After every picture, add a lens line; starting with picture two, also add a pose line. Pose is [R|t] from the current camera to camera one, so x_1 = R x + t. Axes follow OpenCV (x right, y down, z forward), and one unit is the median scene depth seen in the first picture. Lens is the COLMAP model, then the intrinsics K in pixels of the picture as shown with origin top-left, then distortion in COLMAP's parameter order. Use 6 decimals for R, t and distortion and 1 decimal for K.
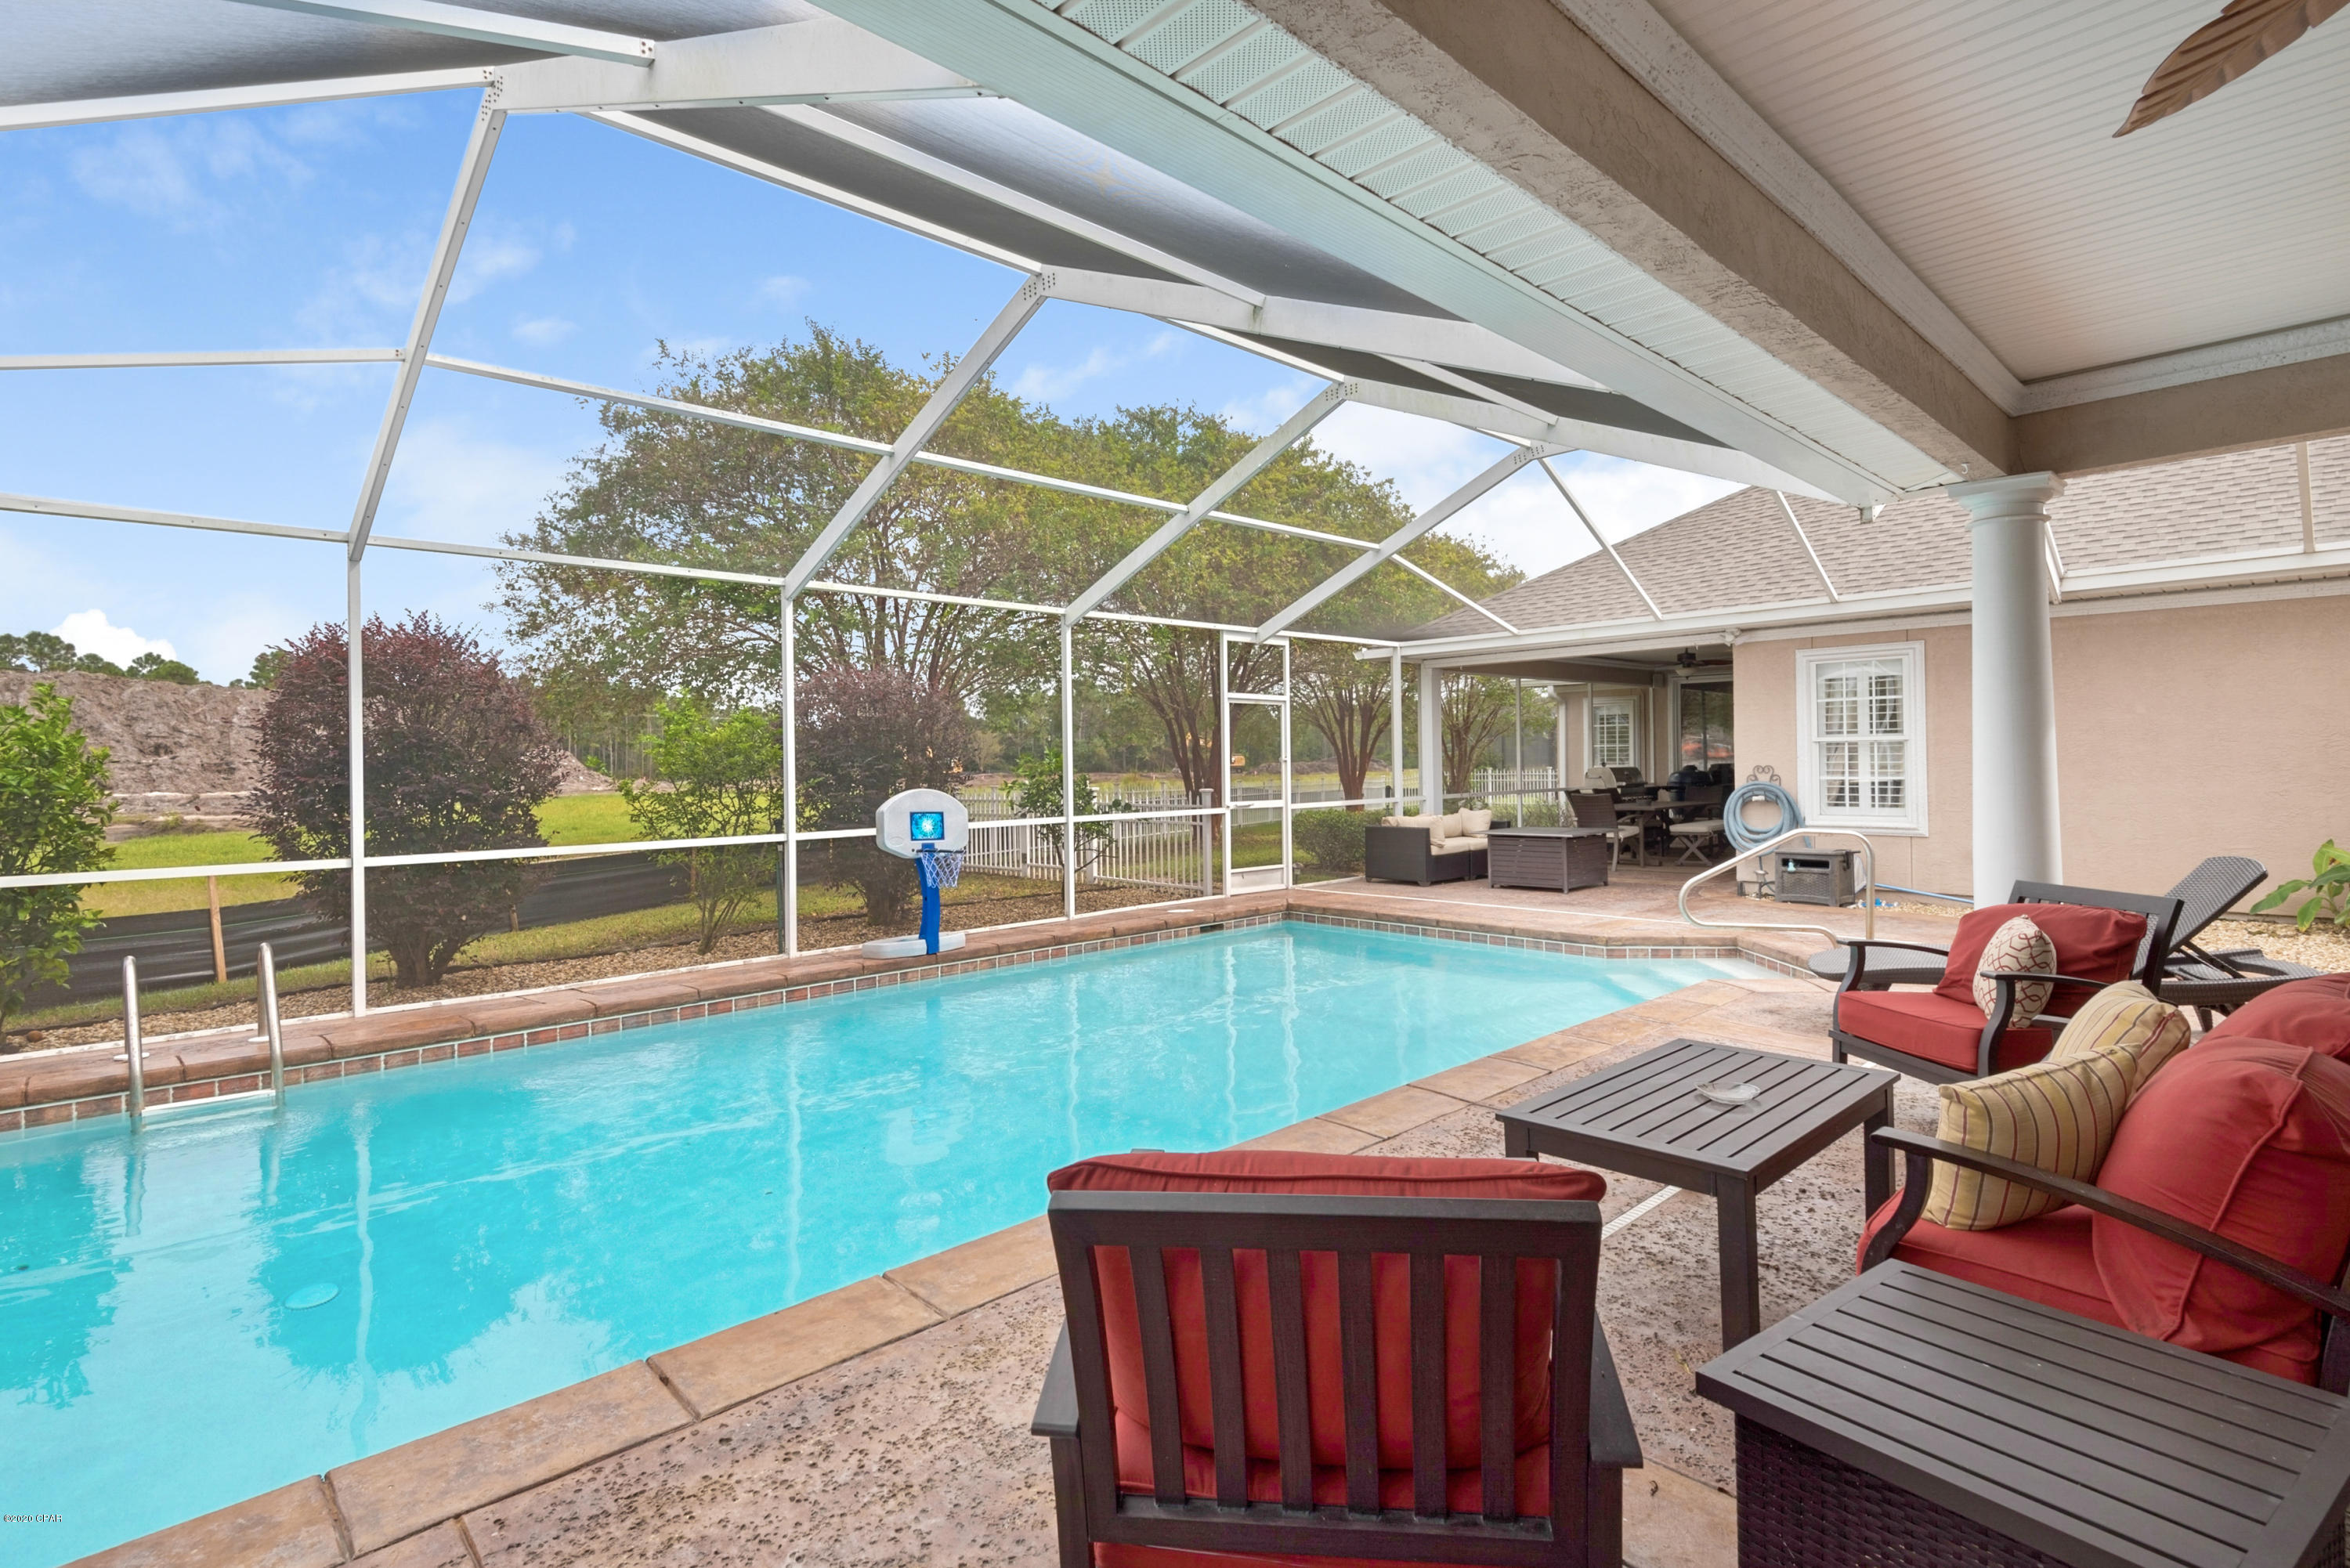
lens RADIAL K [[1107.5, 0, 1140.7], [0, 1107.5, 745.4], [0, 0, 1]] dist [0.032896, -0.028094]
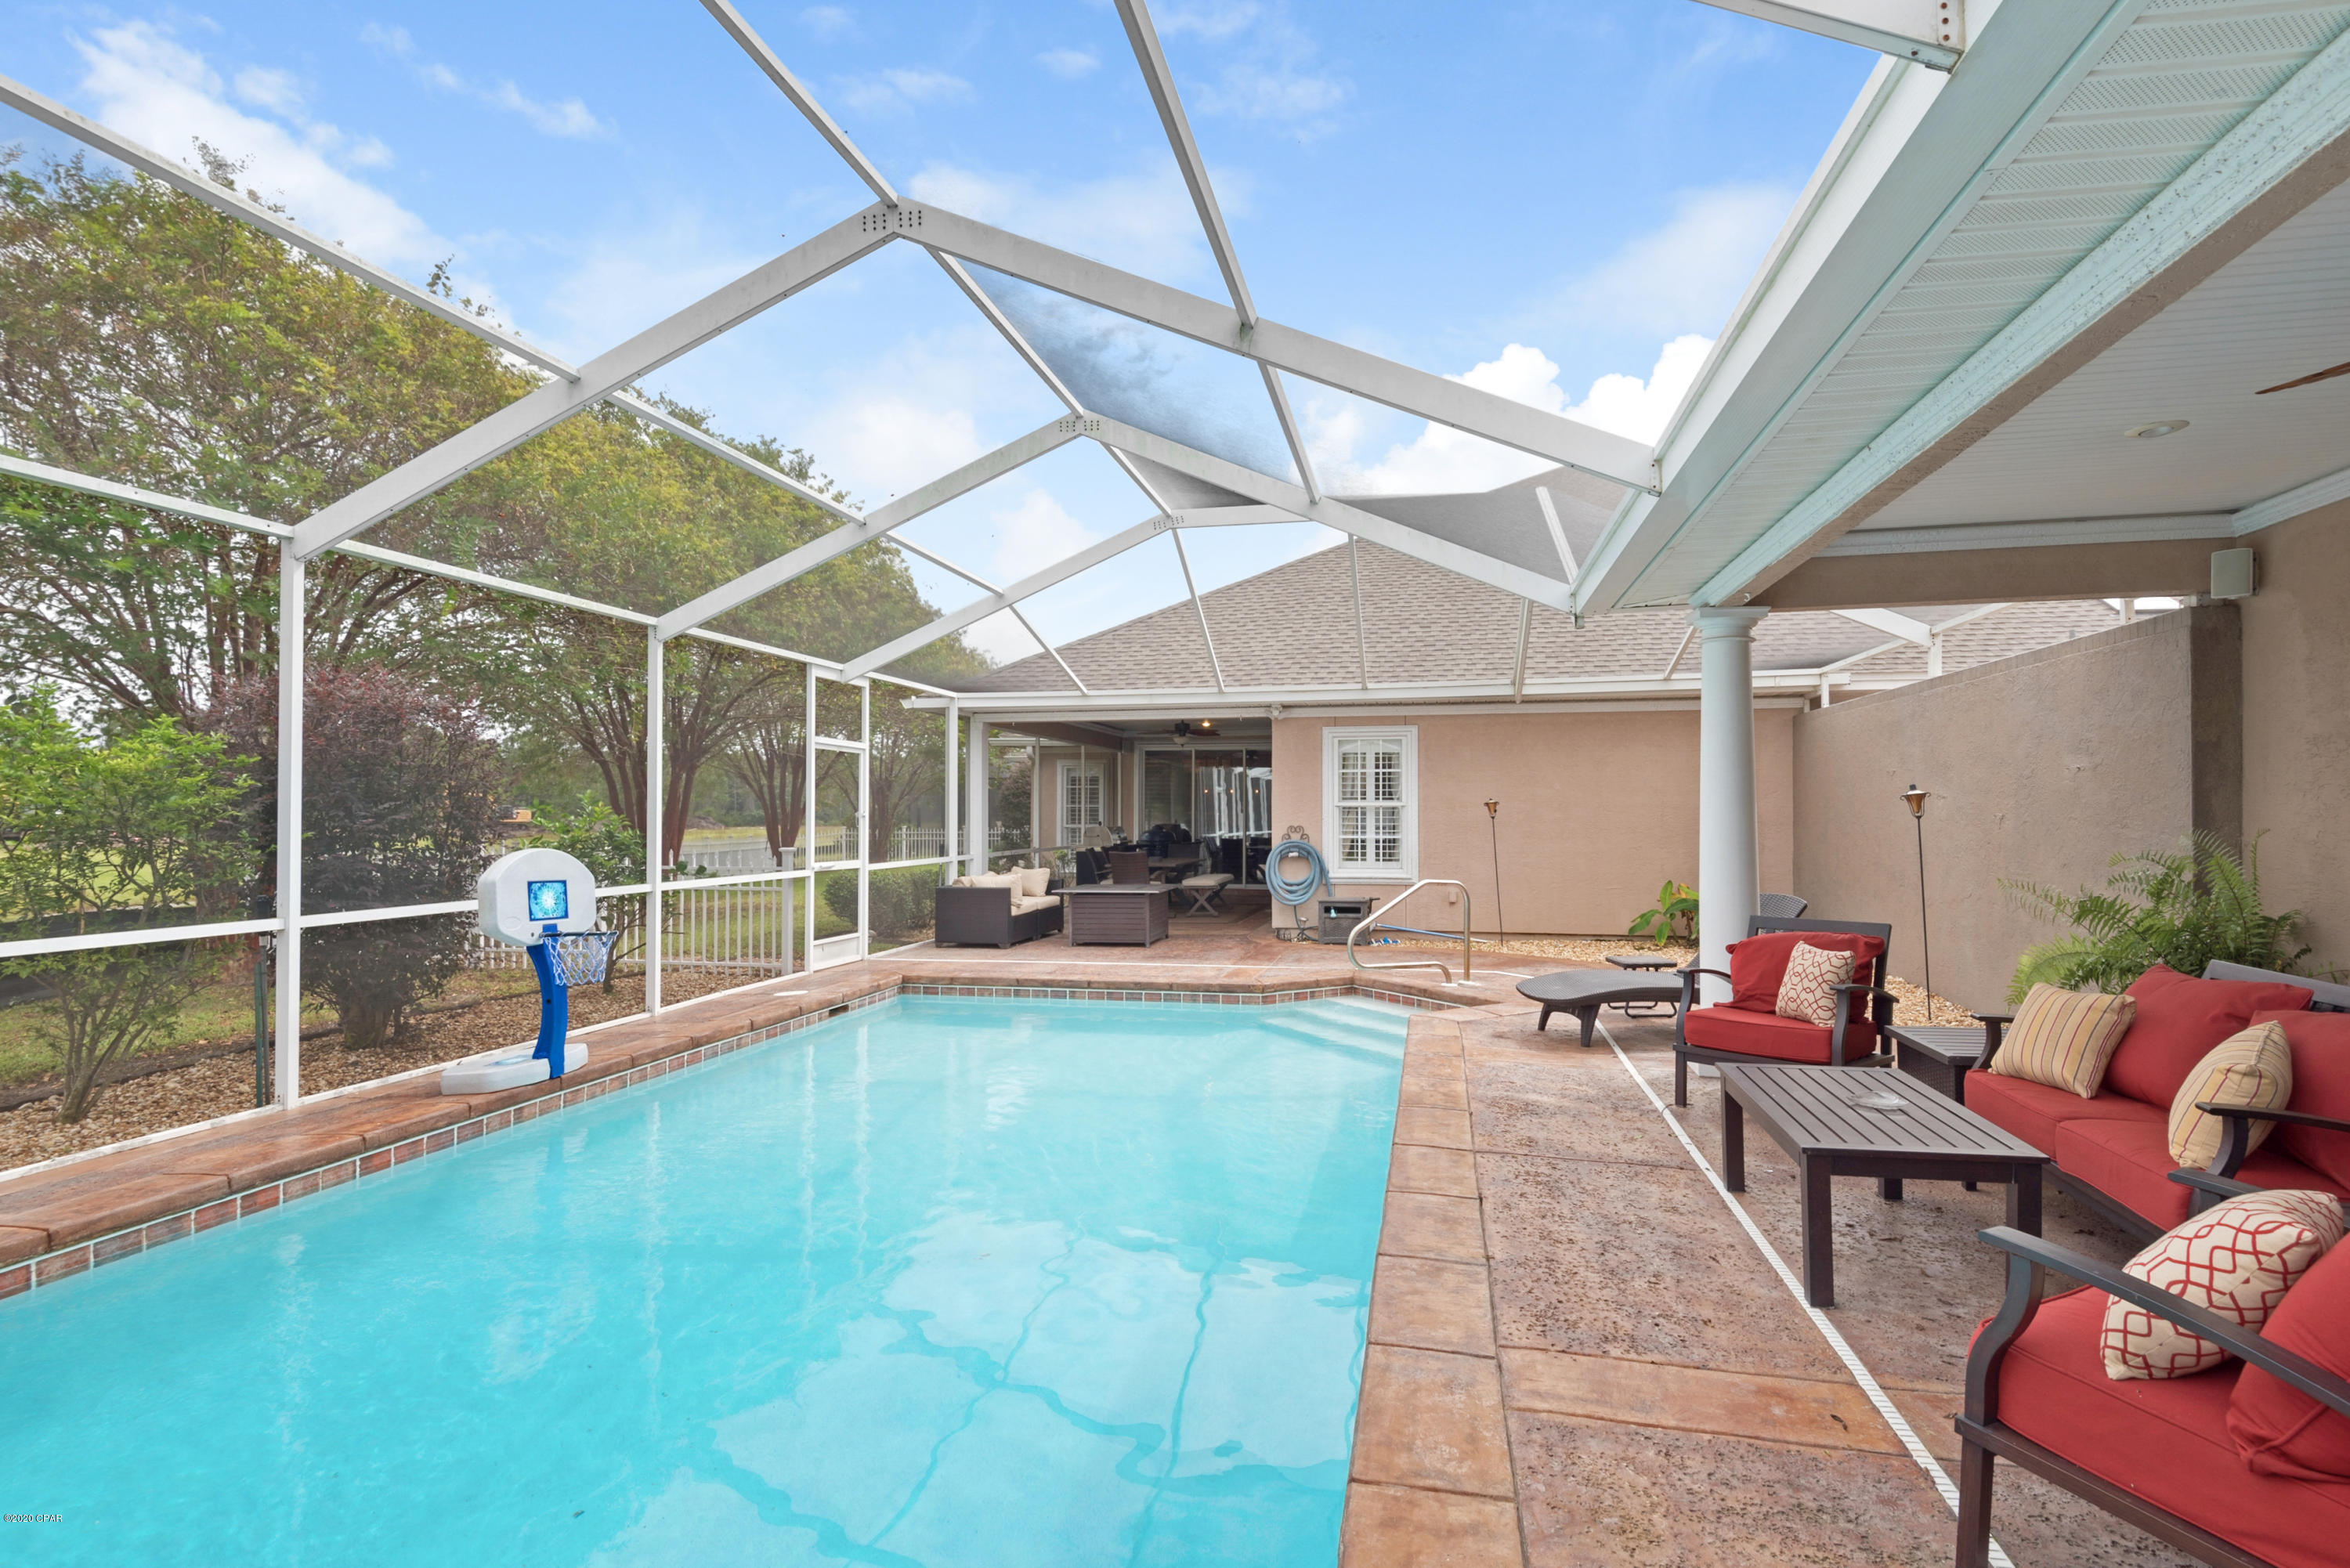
lens RADIAL K [[1139.8, 0, 1175.0], [0, 1139.8, 784.0], [0, 0, 1]] dist [0.037659, -0.031305]
pose [[0.814959, 0.030117, 0.578736, -0.232775], [-0.020346, 0.999520, -0.023364, 0.005296], [-0.579162, 0.007266, 0.815180, 0.123903]]
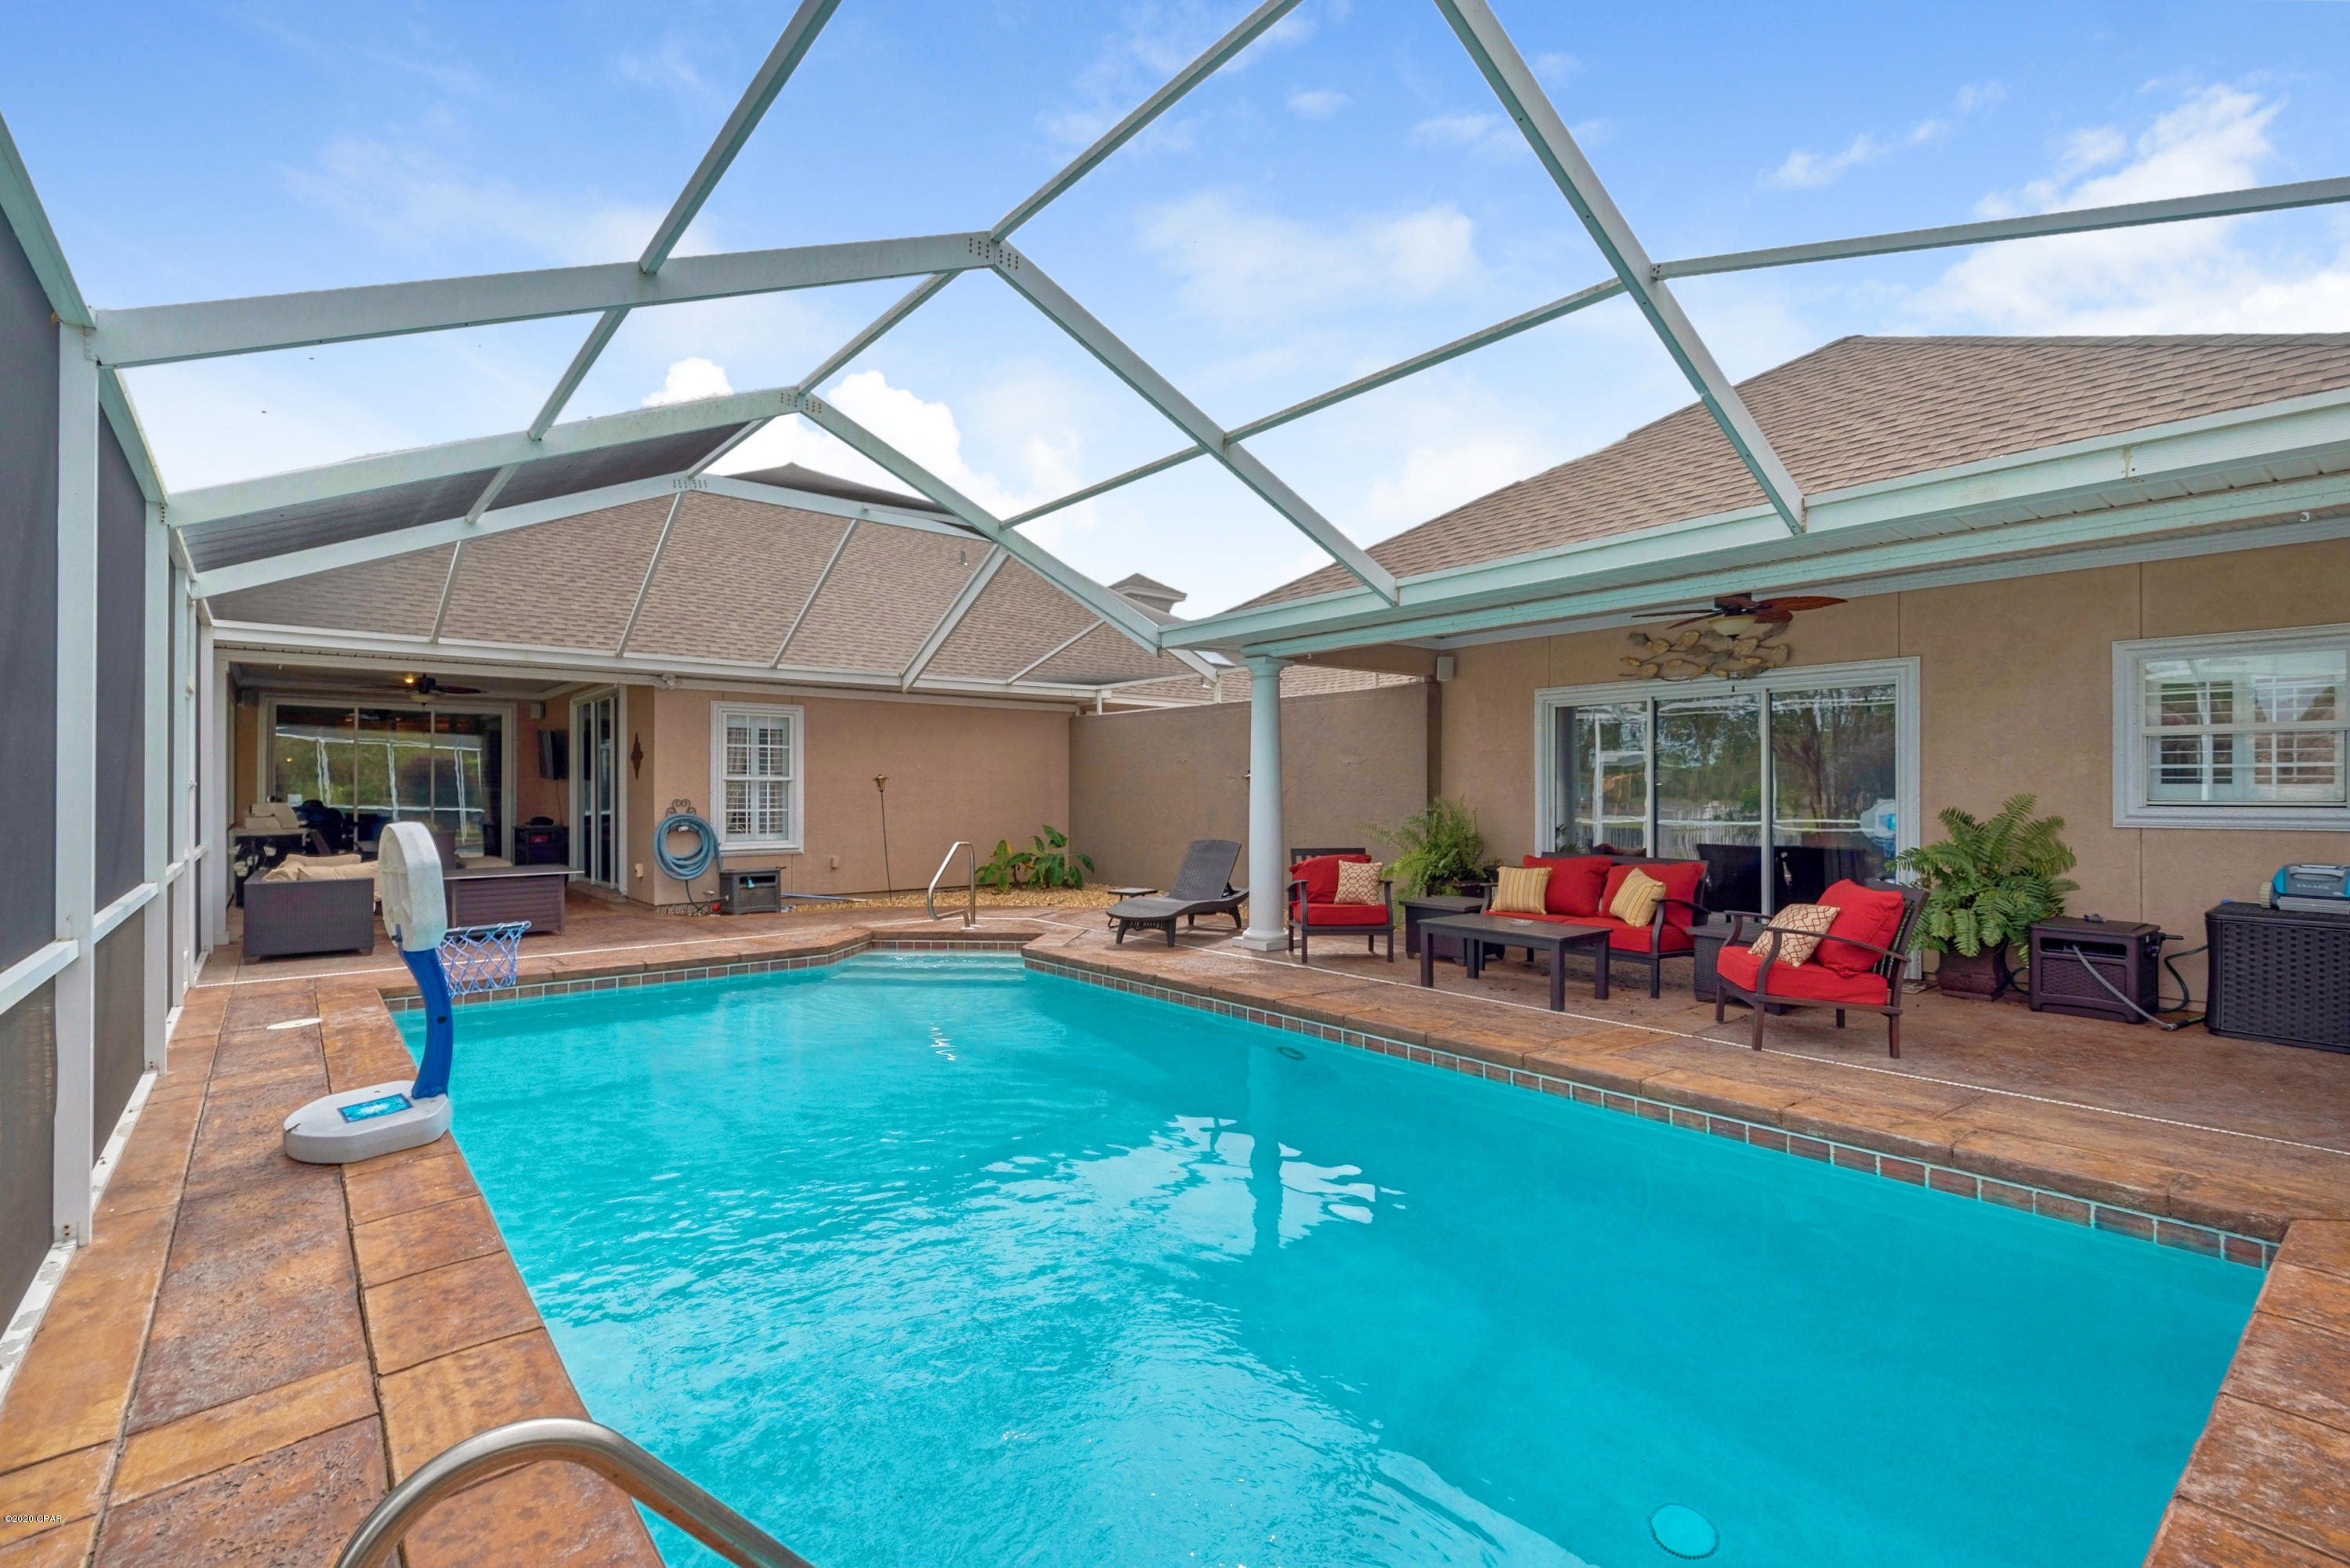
lens RADIAL K [[1096.3, 0, 1175.0], [0, 1096.3, 784.0], [0, 0, 1]] dist [0.023840, -0.000010]
pose [[0.034273, 0.027210, 0.999042, -0.558032], [-0.017401, 0.999494, -0.026625, 0.024776], [-0.999261, -0.016472, 0.034729, 0.491491]]
